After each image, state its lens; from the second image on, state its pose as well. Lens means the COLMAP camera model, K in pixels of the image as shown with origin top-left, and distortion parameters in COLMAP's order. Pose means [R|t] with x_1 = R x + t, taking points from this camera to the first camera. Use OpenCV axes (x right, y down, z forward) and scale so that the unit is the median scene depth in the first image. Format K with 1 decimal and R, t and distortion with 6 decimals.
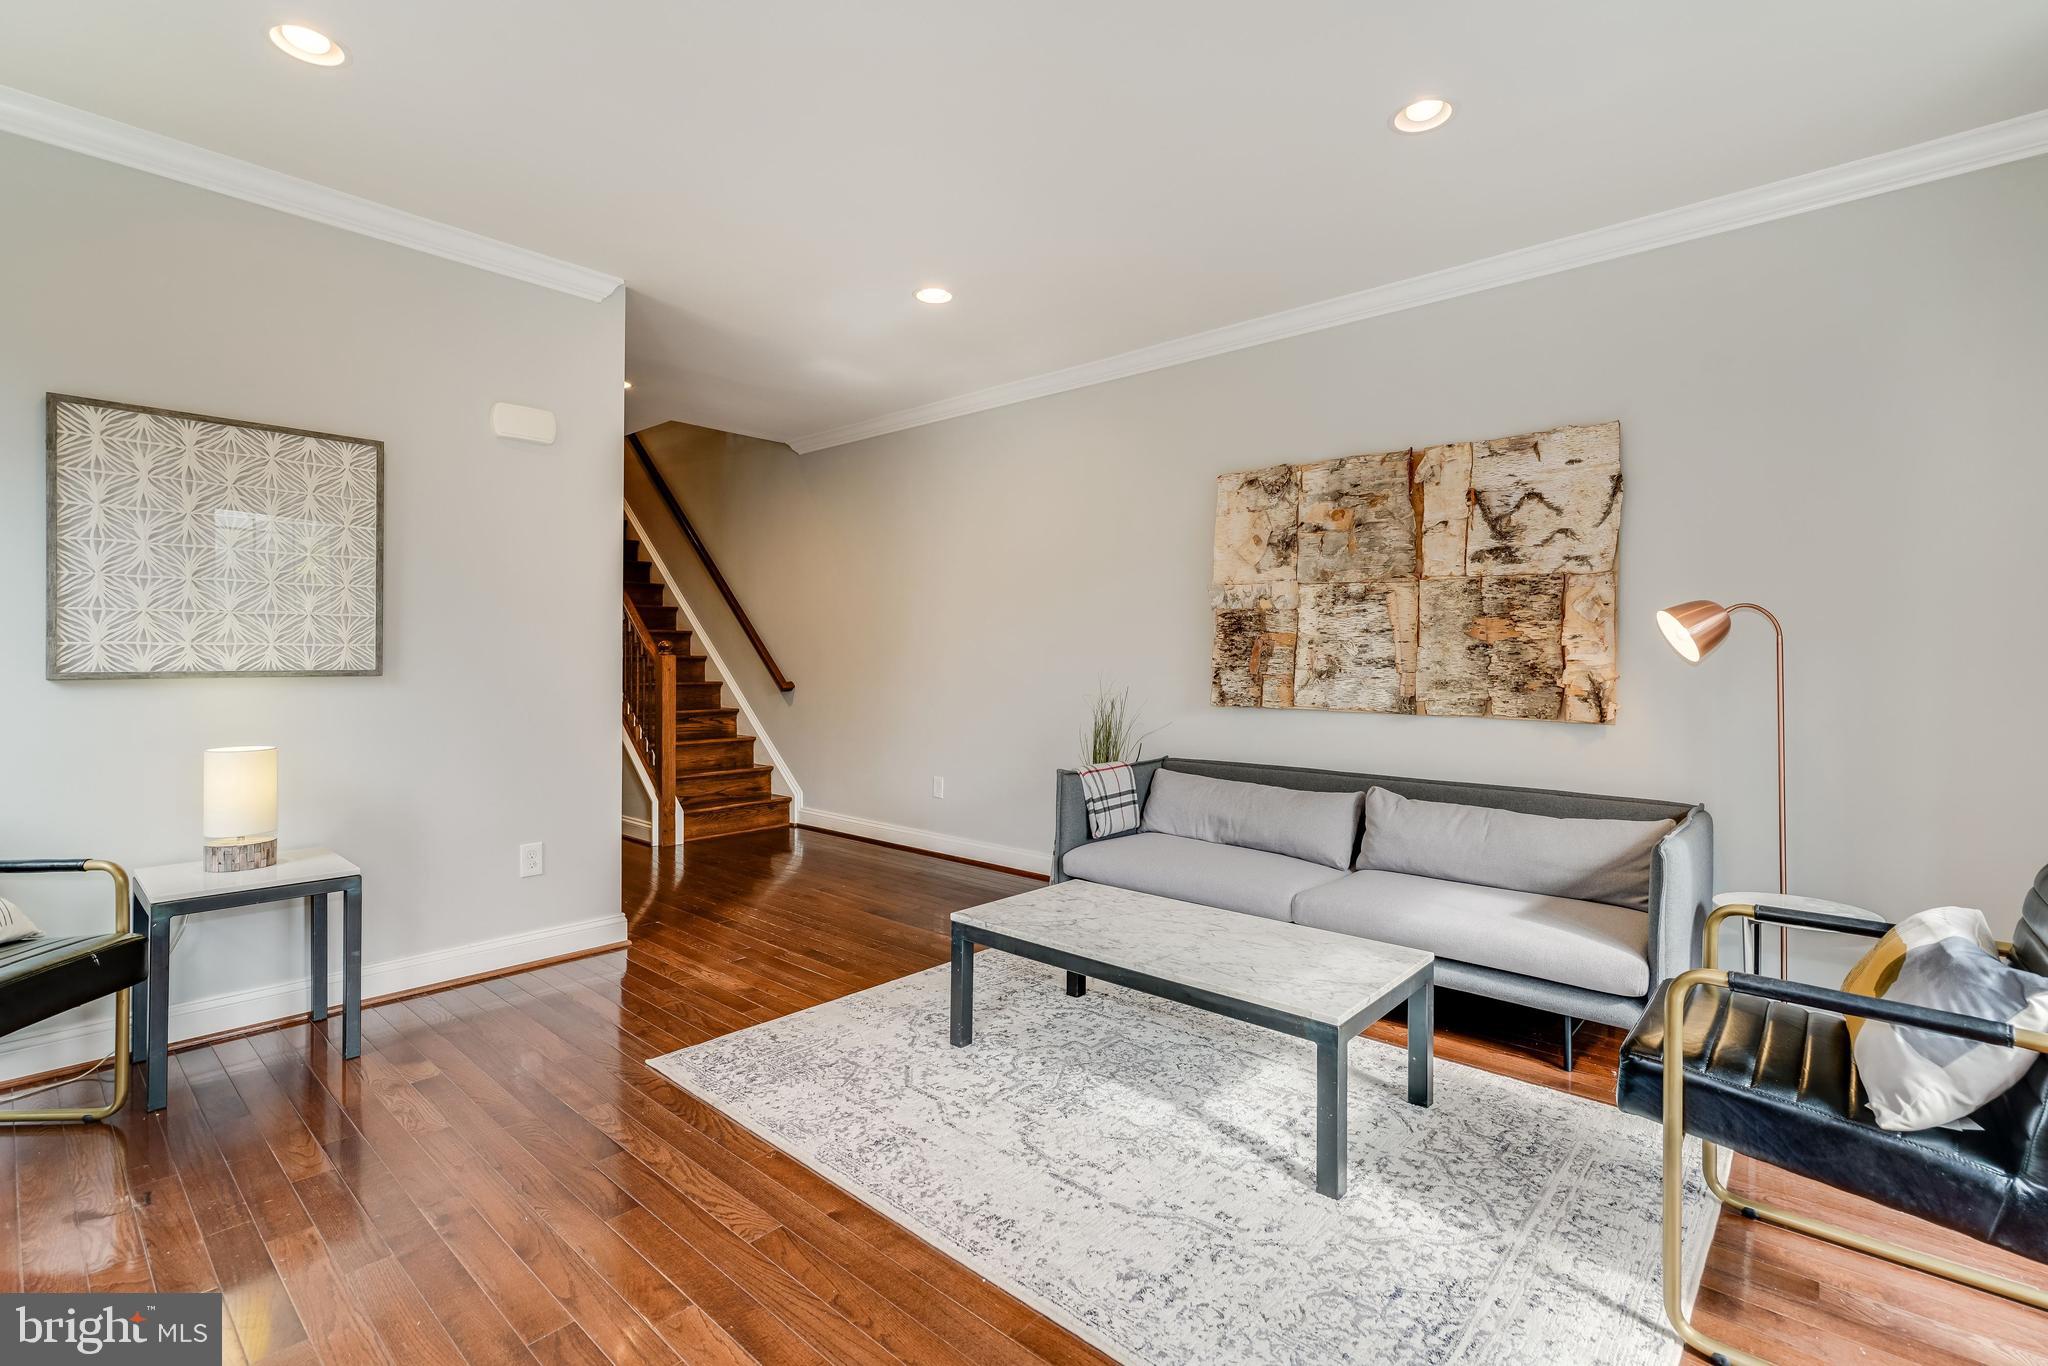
lens RADIAL K [[934.0, 0, 1026.2], [0, 934.0, 654.7], [0, 0, 1]] dist [-0.003404, -0.000104]
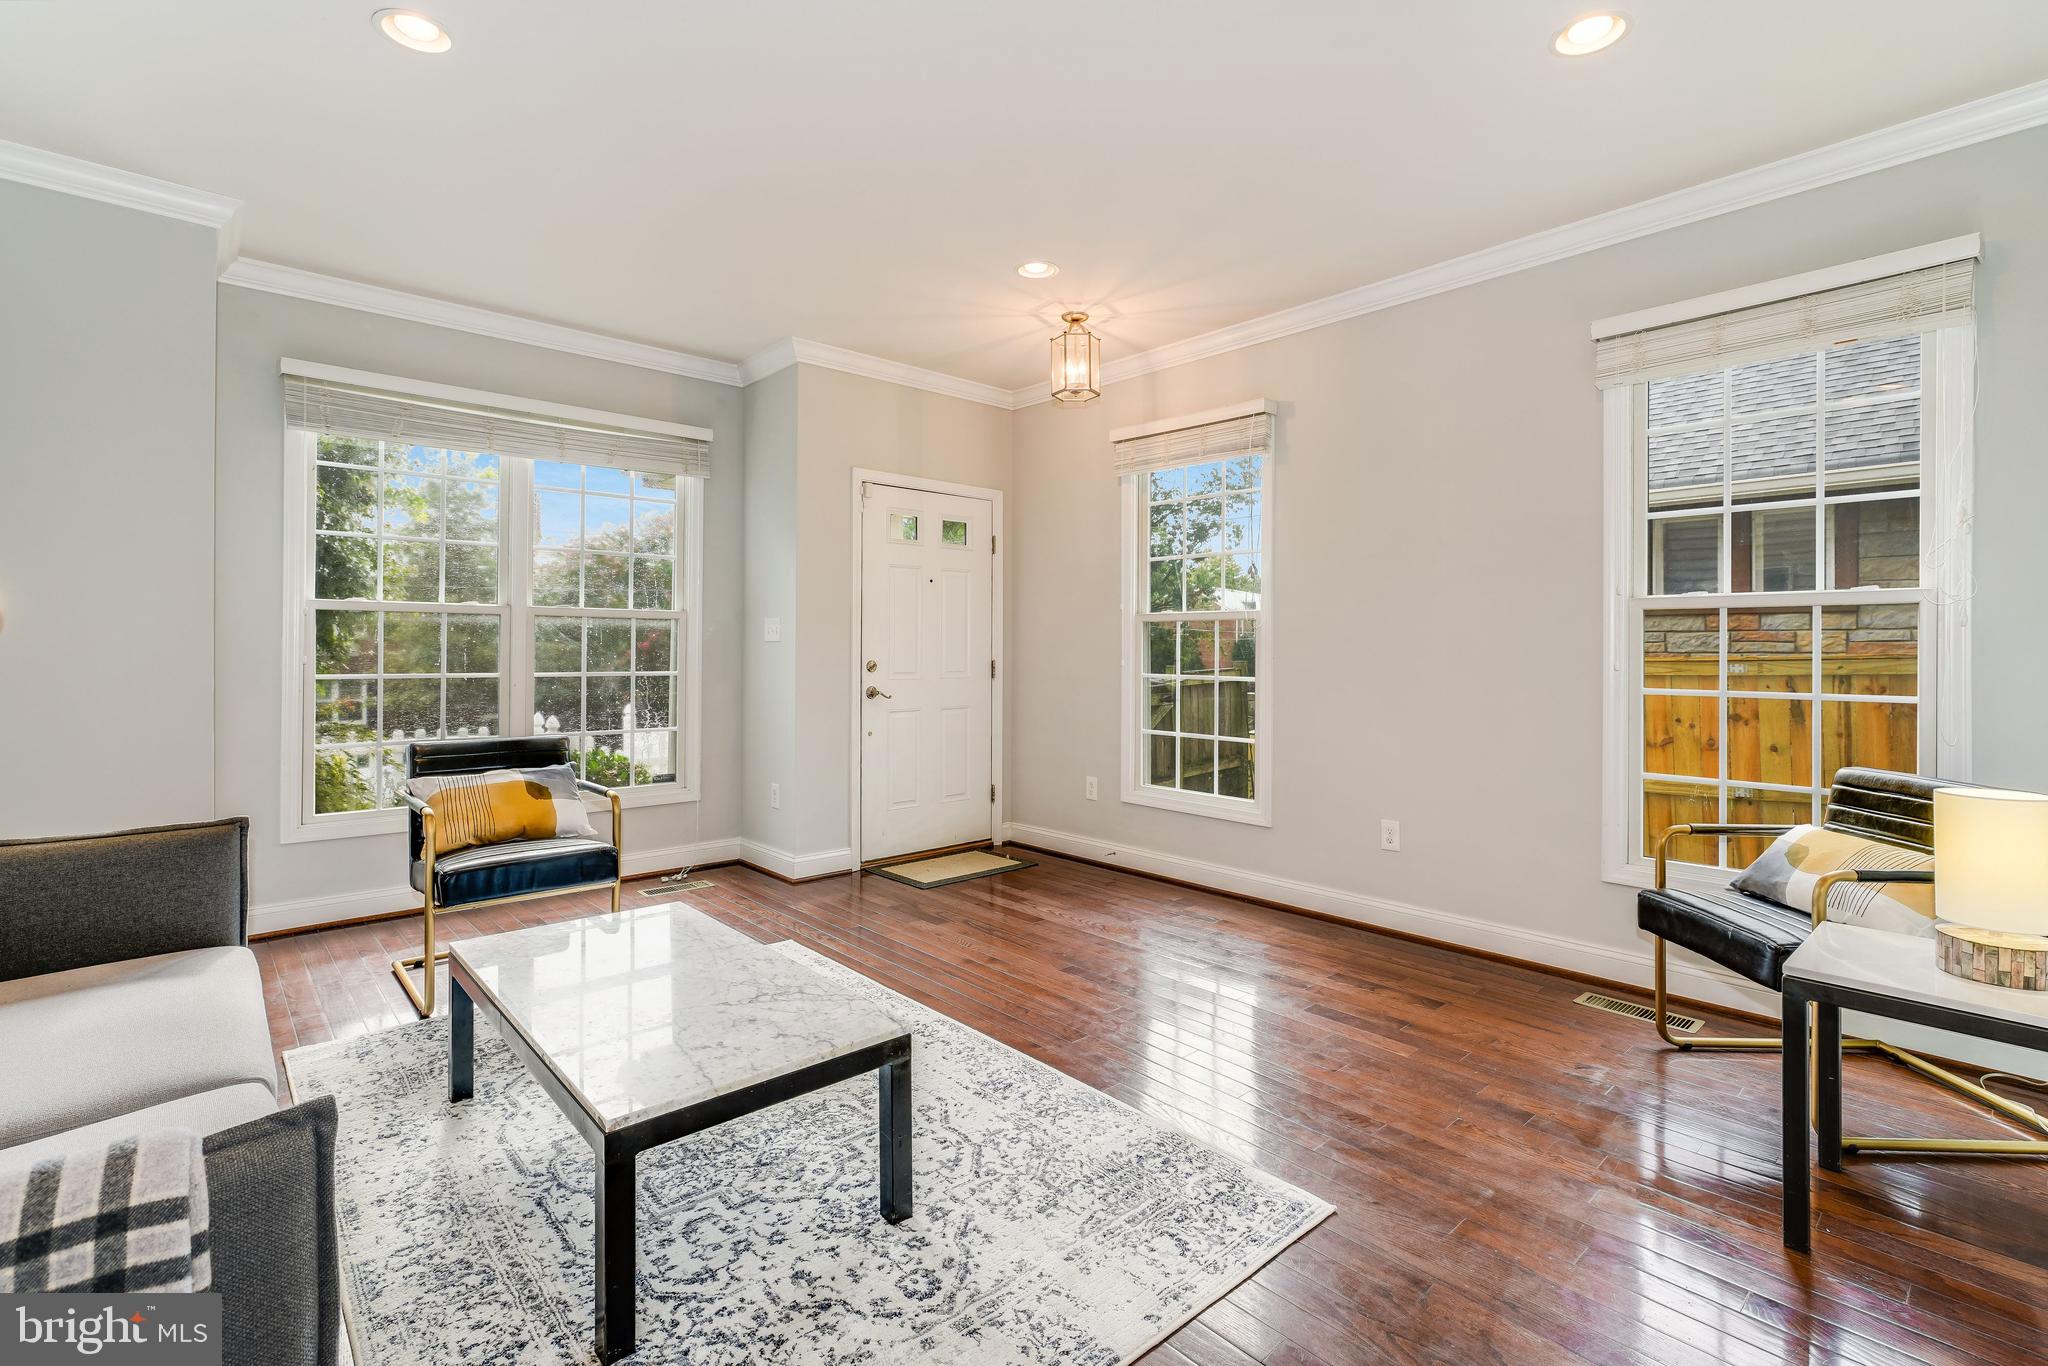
lens RADIAL K [[932.2, 0, 1022.7], [0, 932.2, 639.5], [0, 0, 1]] dist [-0.002826, -0.000142]
pose [[-0.994036, -0.006633, 0.108847, -0.181613], [-0.008057, 0.999888, -0.012644, 0.006539], [-0.108751, -0.013446, -0.993978, 1.307520]]
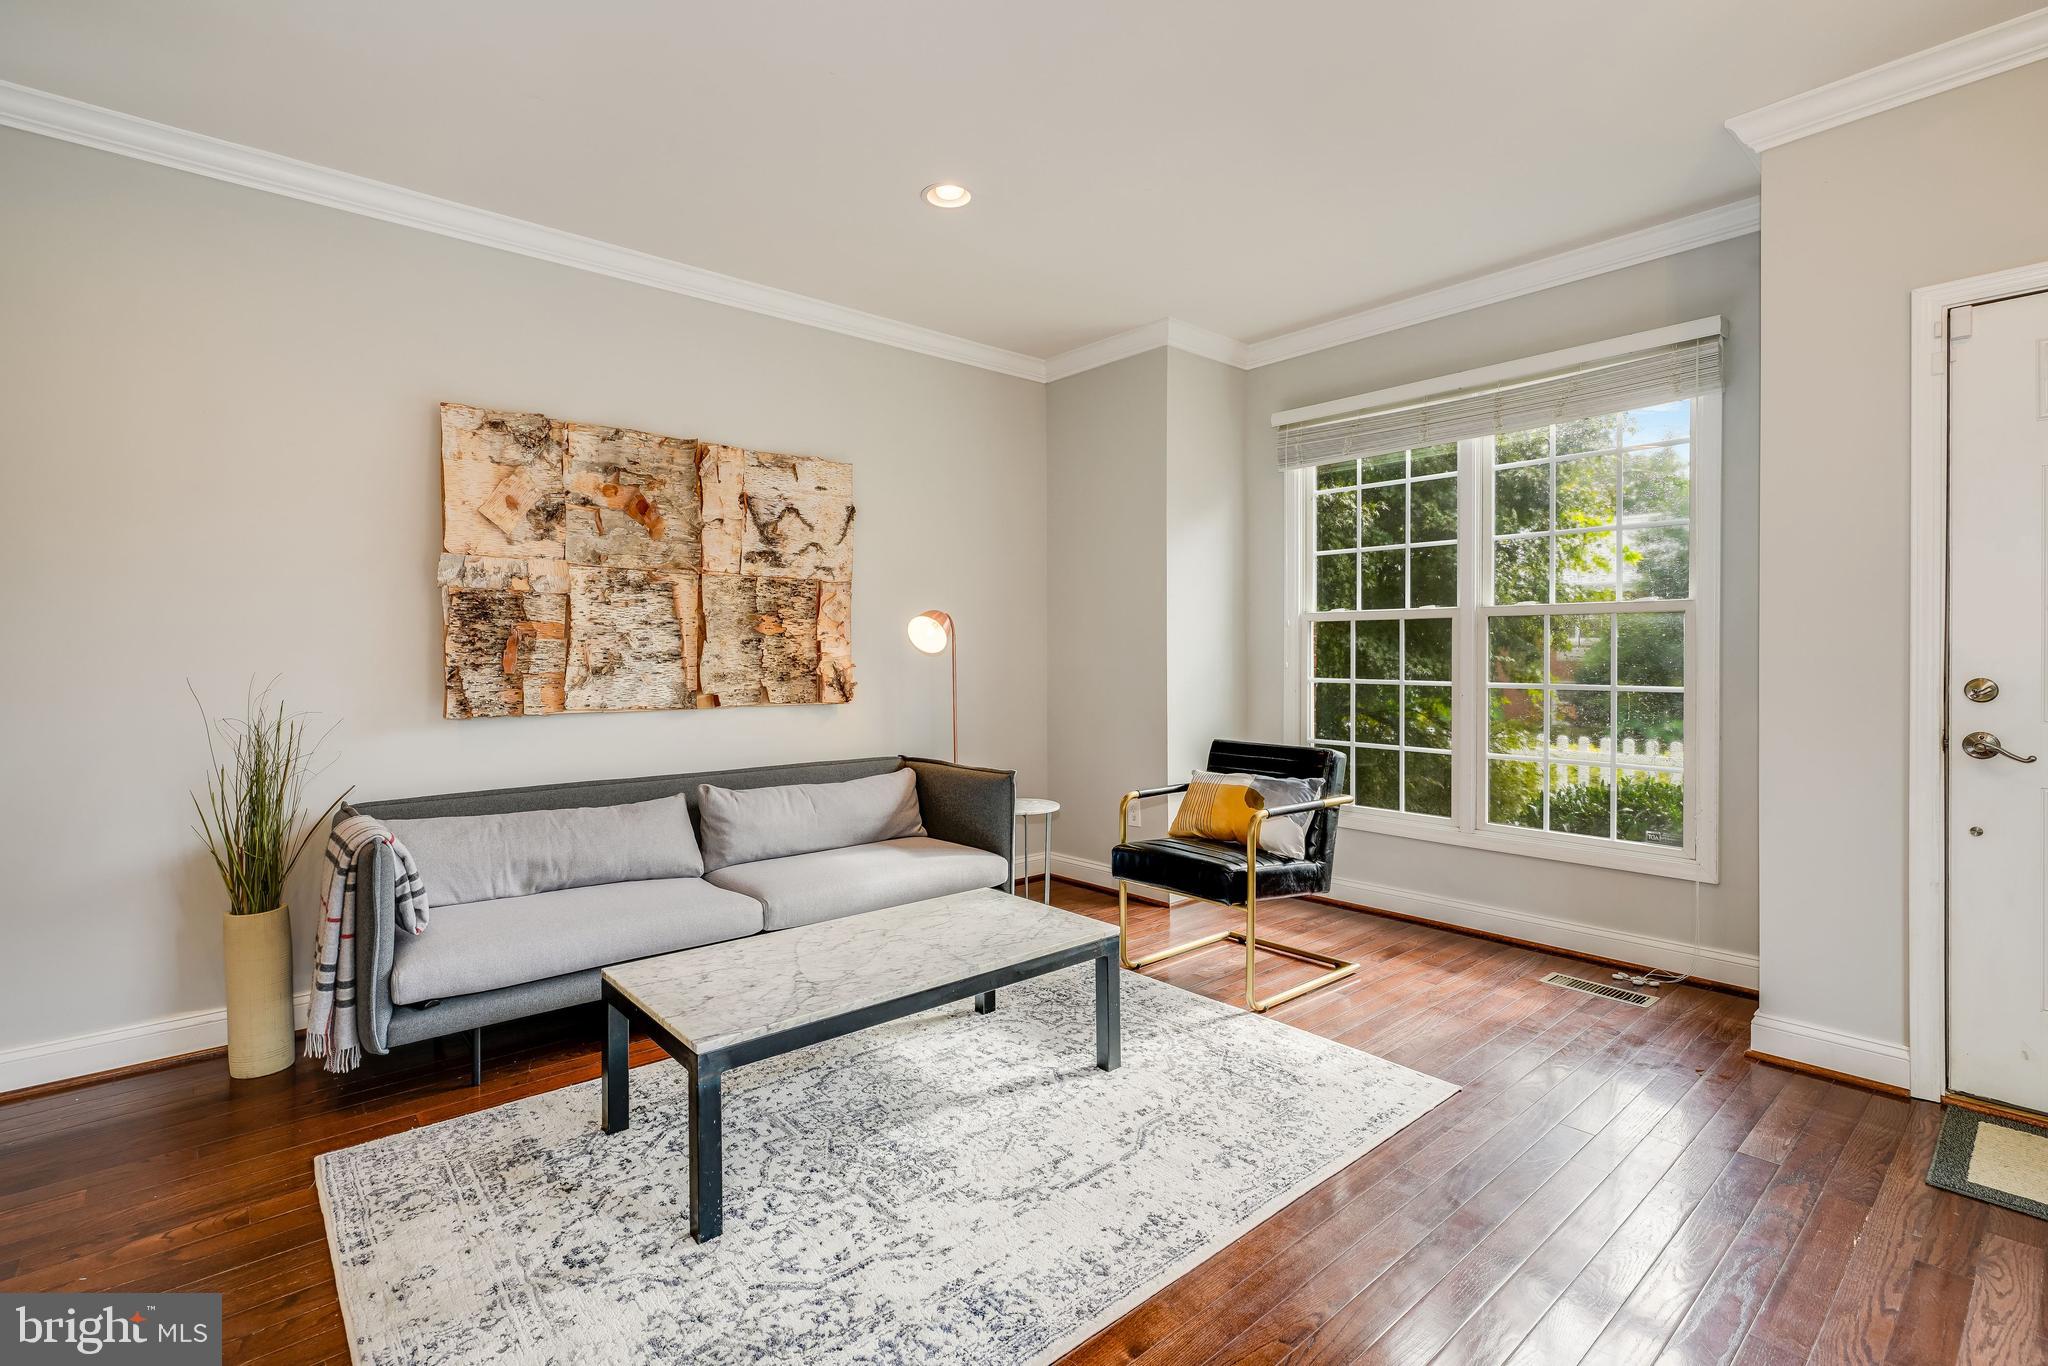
lens RADIAL K [[943.6, 0, 1024.7], [0, 943.6, 657.9], [0, 0, 1]] dist [-0.003139, 0.000701]
pose [[0.124487, -0.011199, 0.992158, -0.552221], [0.001187, 0.999937, 0.011137, -0.000630], [-0.992221, -0.000208, 0.124492, 0.542965]]
